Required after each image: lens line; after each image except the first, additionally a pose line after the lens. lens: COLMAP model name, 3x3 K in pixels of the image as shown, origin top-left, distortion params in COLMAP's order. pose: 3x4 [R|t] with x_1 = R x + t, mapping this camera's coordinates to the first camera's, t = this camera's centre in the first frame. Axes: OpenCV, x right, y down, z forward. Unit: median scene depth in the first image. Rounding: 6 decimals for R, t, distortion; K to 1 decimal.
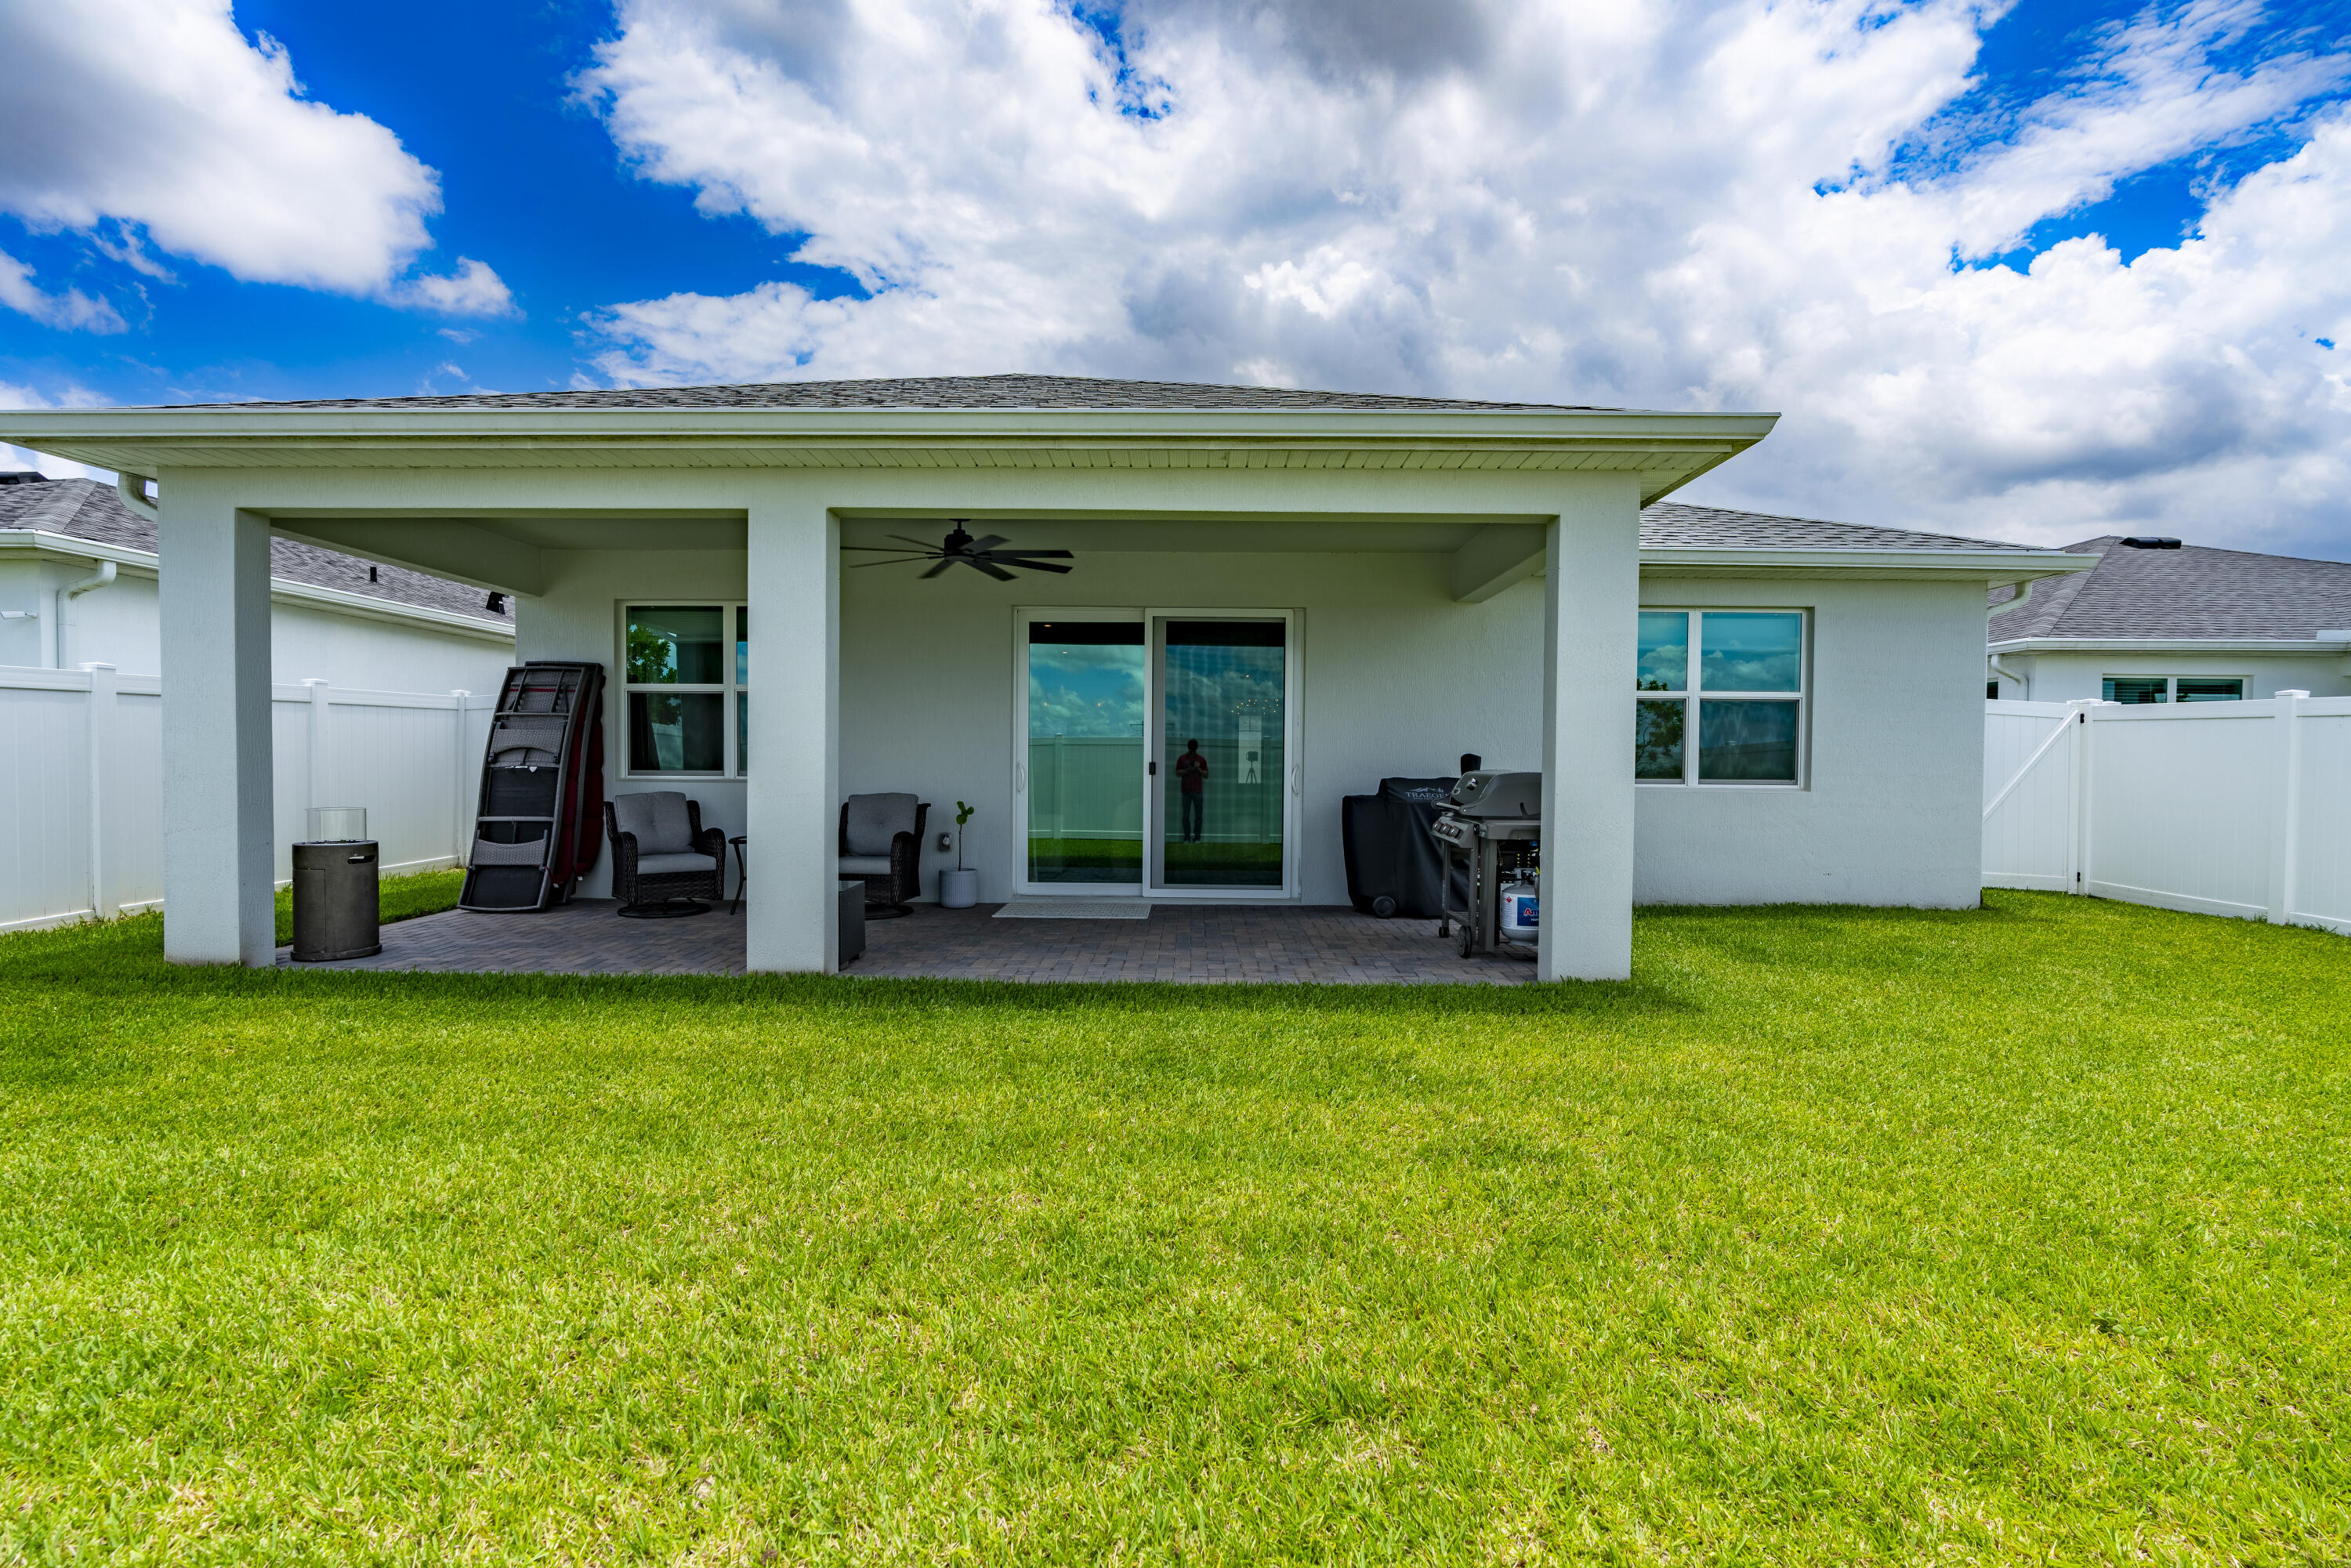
lens RADIAL K [[1050.1, 0, 1171.6], [0, 1050.1, 791.0], [0, 0, 1]] dist [-0.011816, 0.002039]
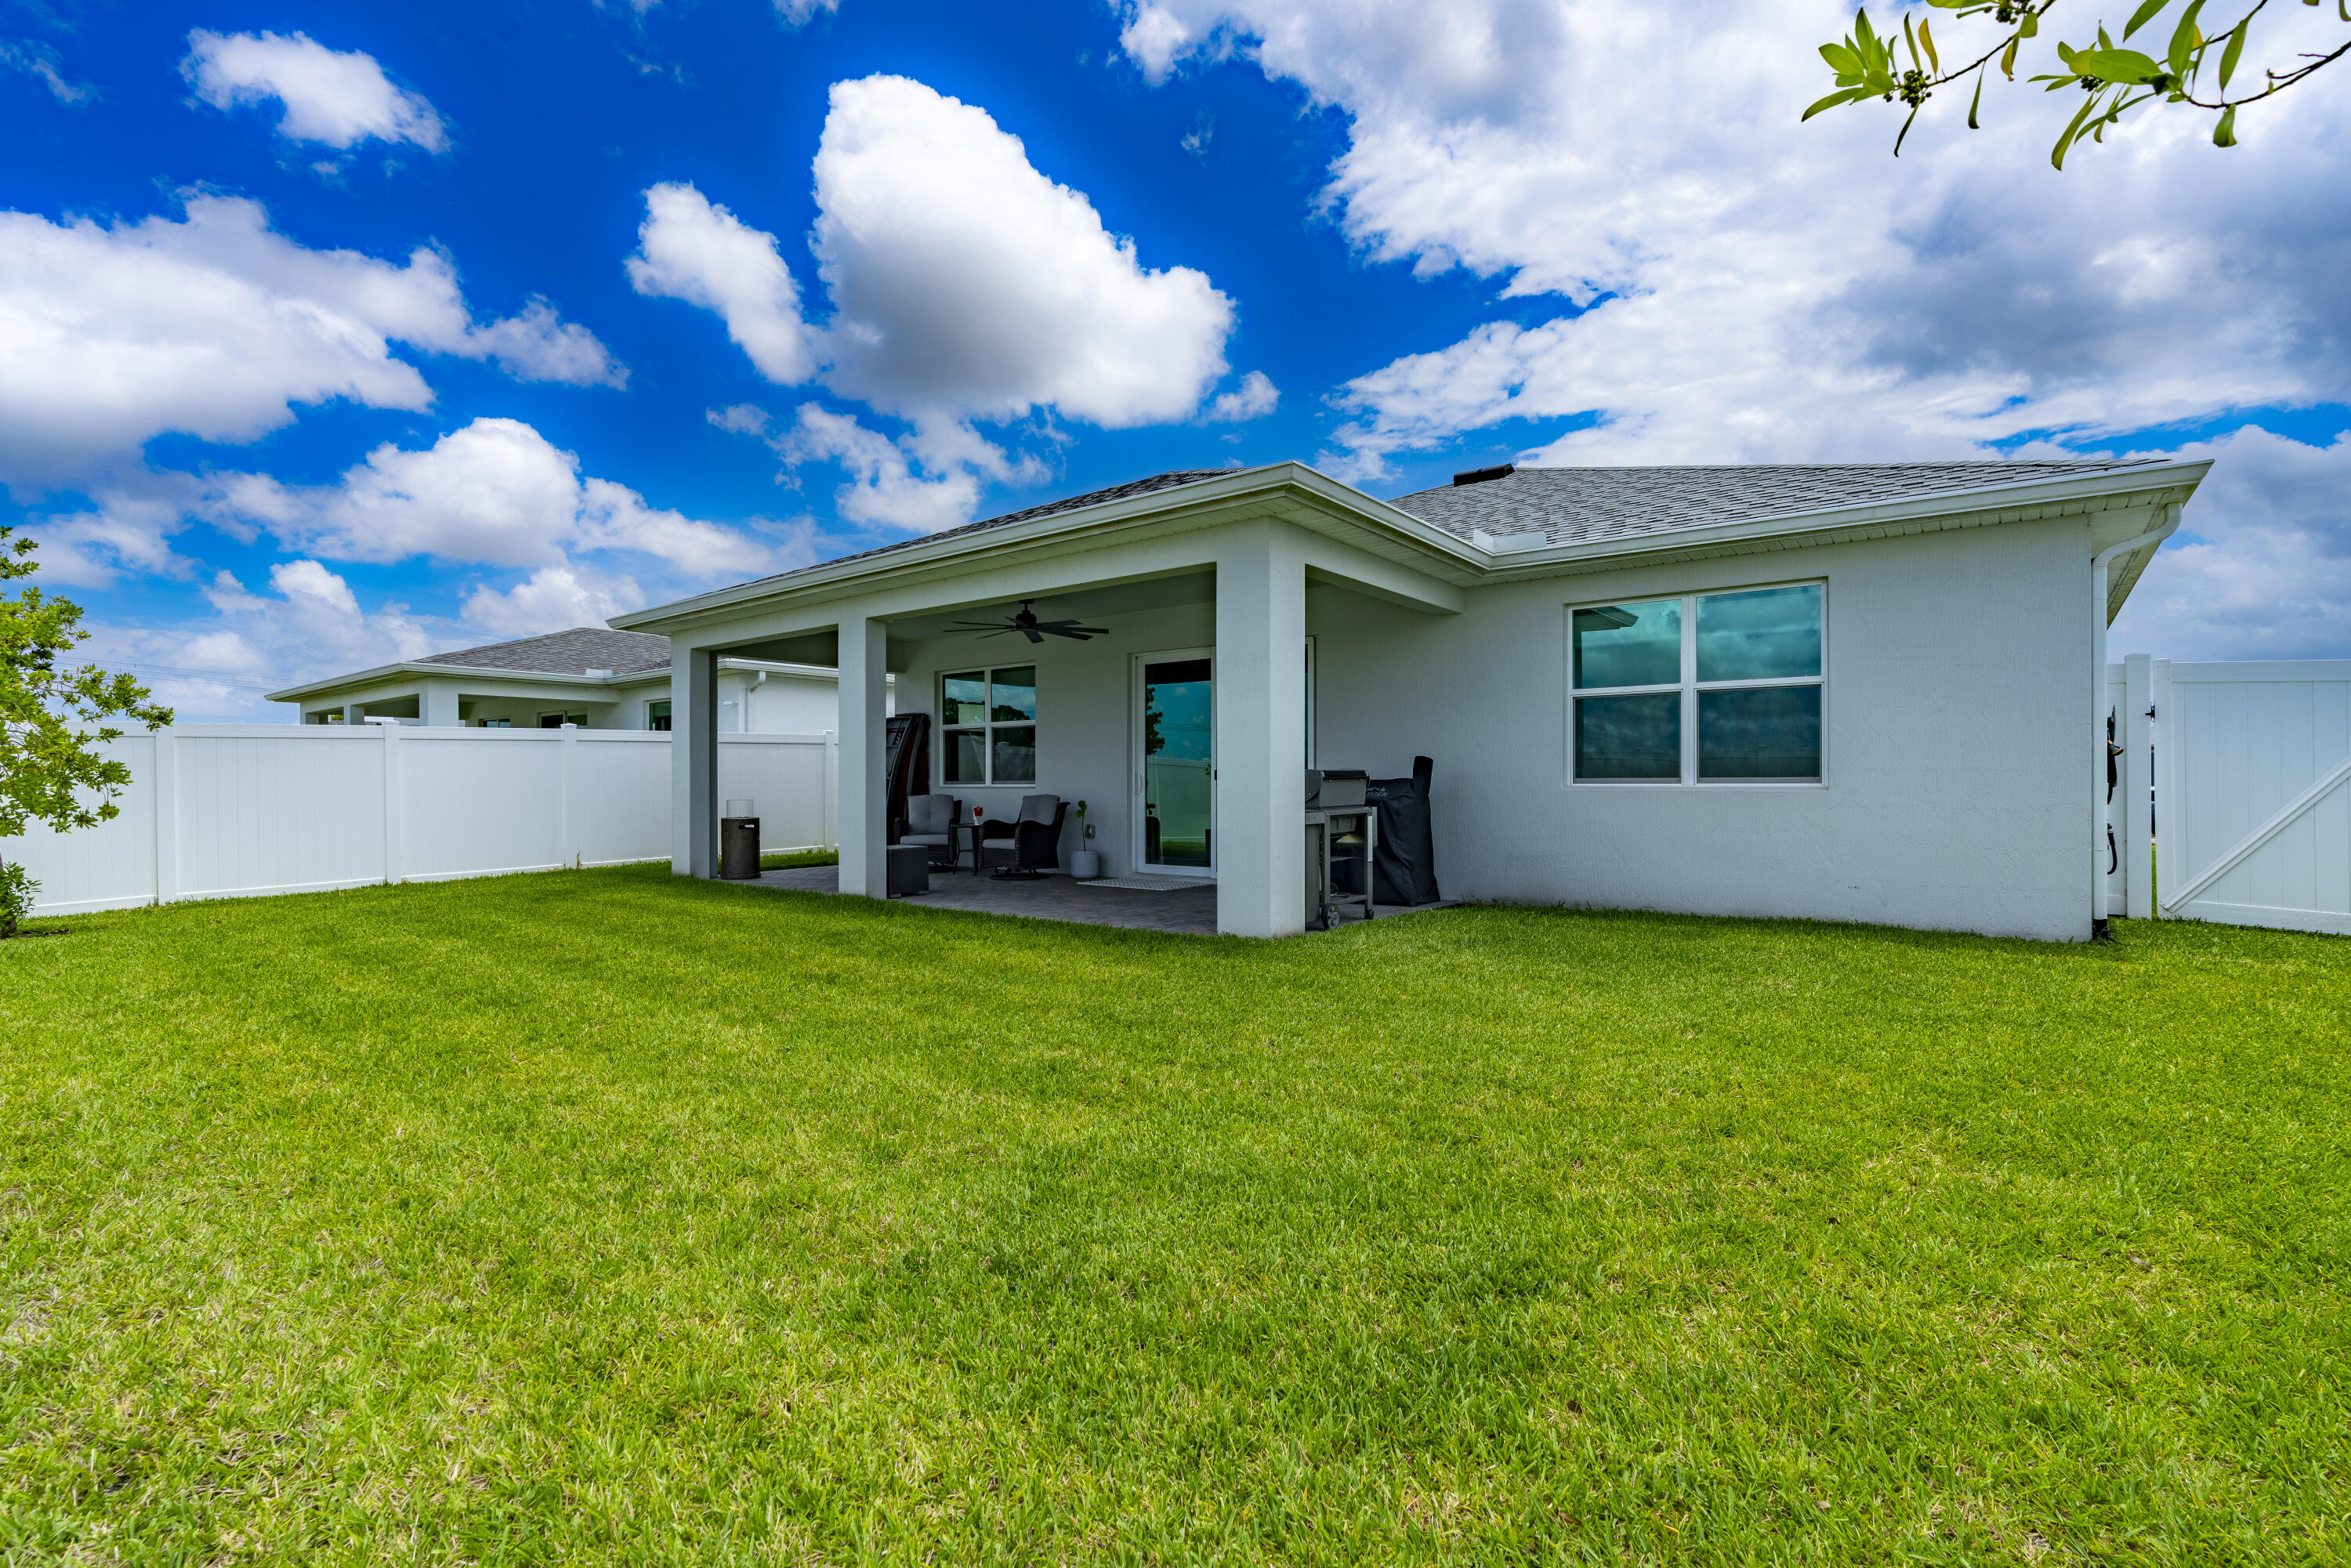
lens RADIAL K [[1050.1, 0, 1155.2], [0, 1050.1, 778.1], [0, 0, 1]] dist [-0.011816, 0.002039]
pose [[0.784238, -0.013199, -0.620319, 0.715108], [-0.009523, 0.999400, -0.033304, 0.025147], [0.620387, 0.032026, 0.783642, -0.014708]]
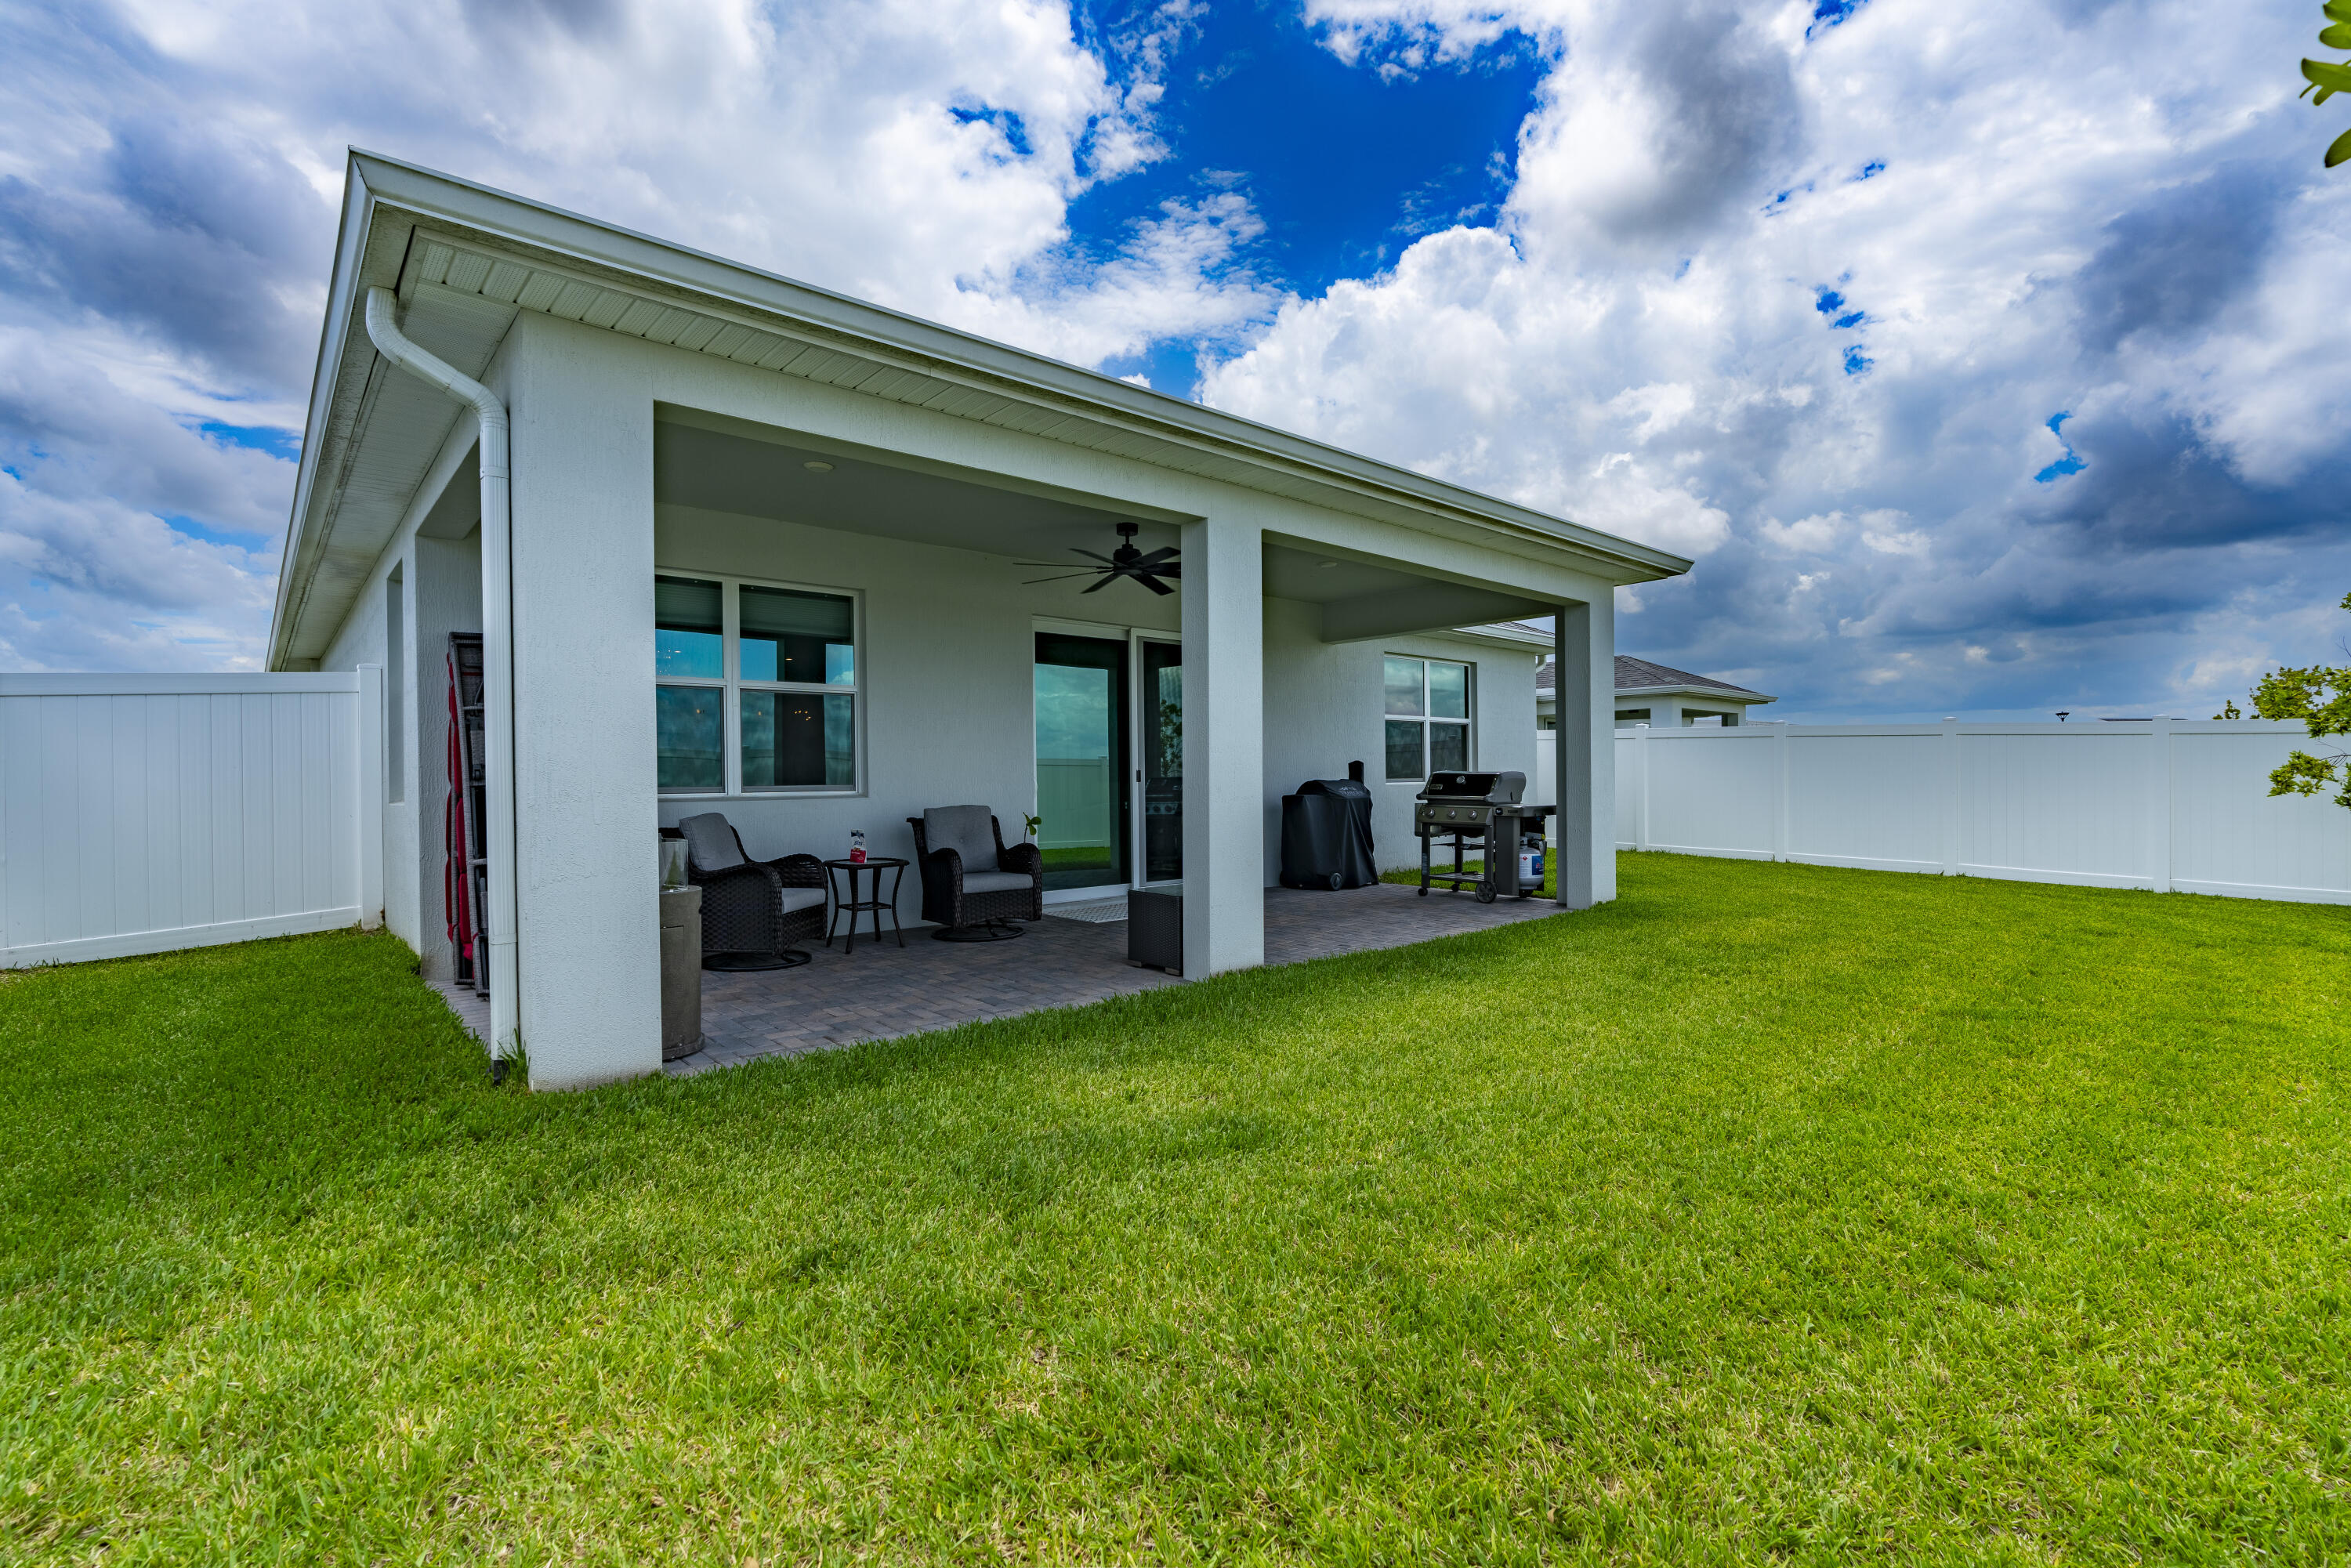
lens RADIAL K [[1050.1, 0, 1169.1], [0, 1050.1, 780.5], [0, 0, 1]] dist [-0.011816, 0.002039]
pose [[0.744206, -0.016159, 0.667754, -0.732700], [0.034723, 0.999292, -0.014517, 0.000589], [-0.667047, 0.033990, 0.744240, 0.176871]]
